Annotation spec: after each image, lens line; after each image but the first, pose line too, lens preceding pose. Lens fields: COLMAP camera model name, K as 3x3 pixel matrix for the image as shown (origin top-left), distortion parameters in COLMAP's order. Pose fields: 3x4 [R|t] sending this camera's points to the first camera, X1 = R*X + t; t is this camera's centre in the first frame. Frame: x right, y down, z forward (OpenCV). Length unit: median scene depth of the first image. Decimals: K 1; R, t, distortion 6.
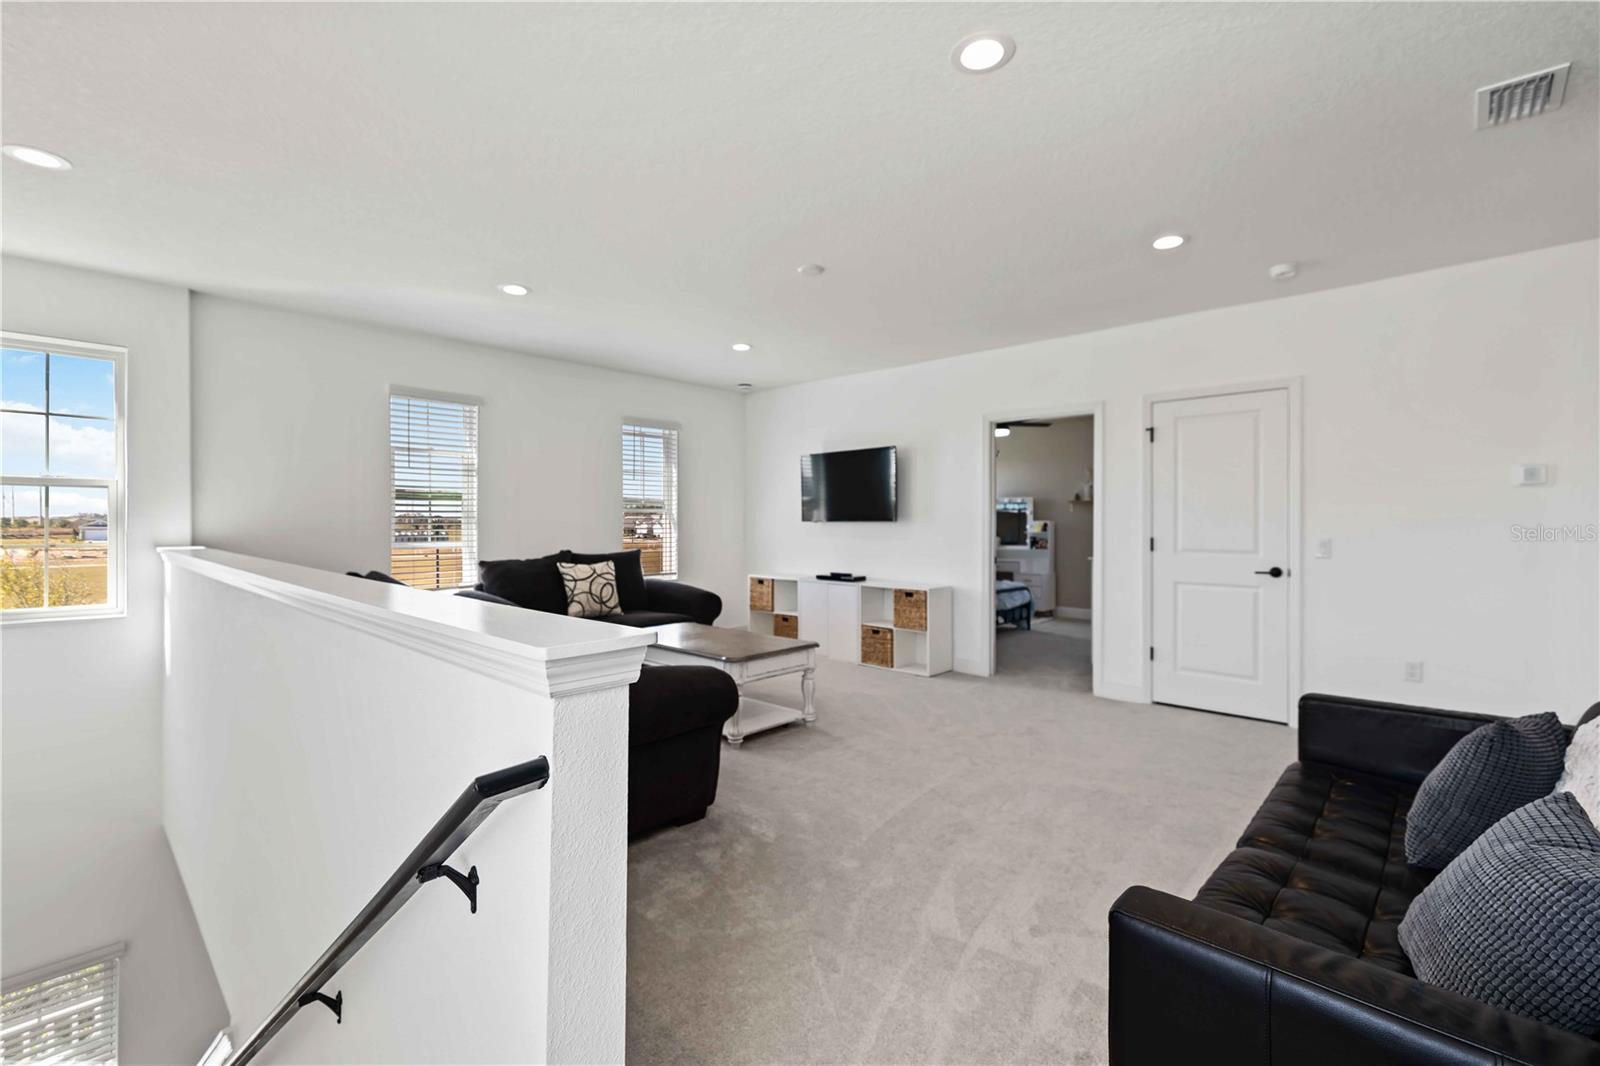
lens RADIAL K [[696.2, 0, 806.8], [0, 696.2, 525.9], [0, 0, 1]] dist [0.001387, 0.000215]
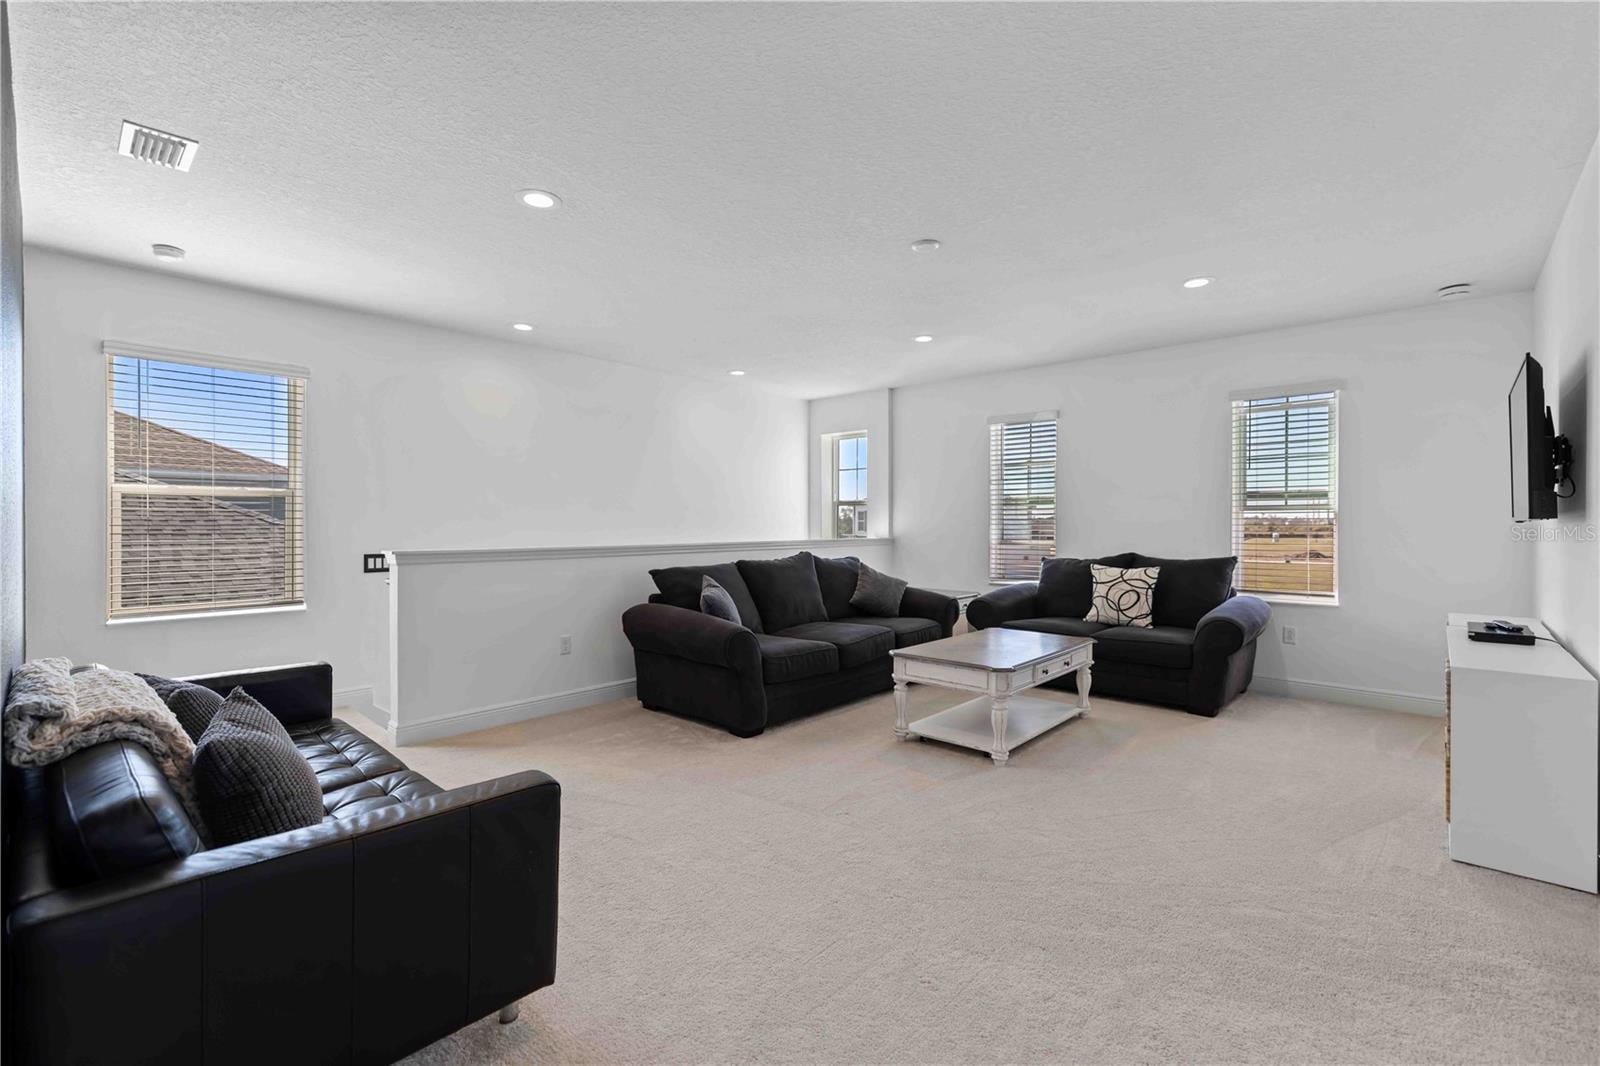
lens RADIAL K [[696.2, 0, 802.1], [0, 696.2, 527.0], [0, 0, 1]] dist [0.001387, 0.000215]
pose [[0.005933, 0.001439, -0.999981, 0.621517], [-0.008847, 0.999960, 0.001387, 0.002706], [0.999943, 0.008838, 0.005945, 0.575604]]
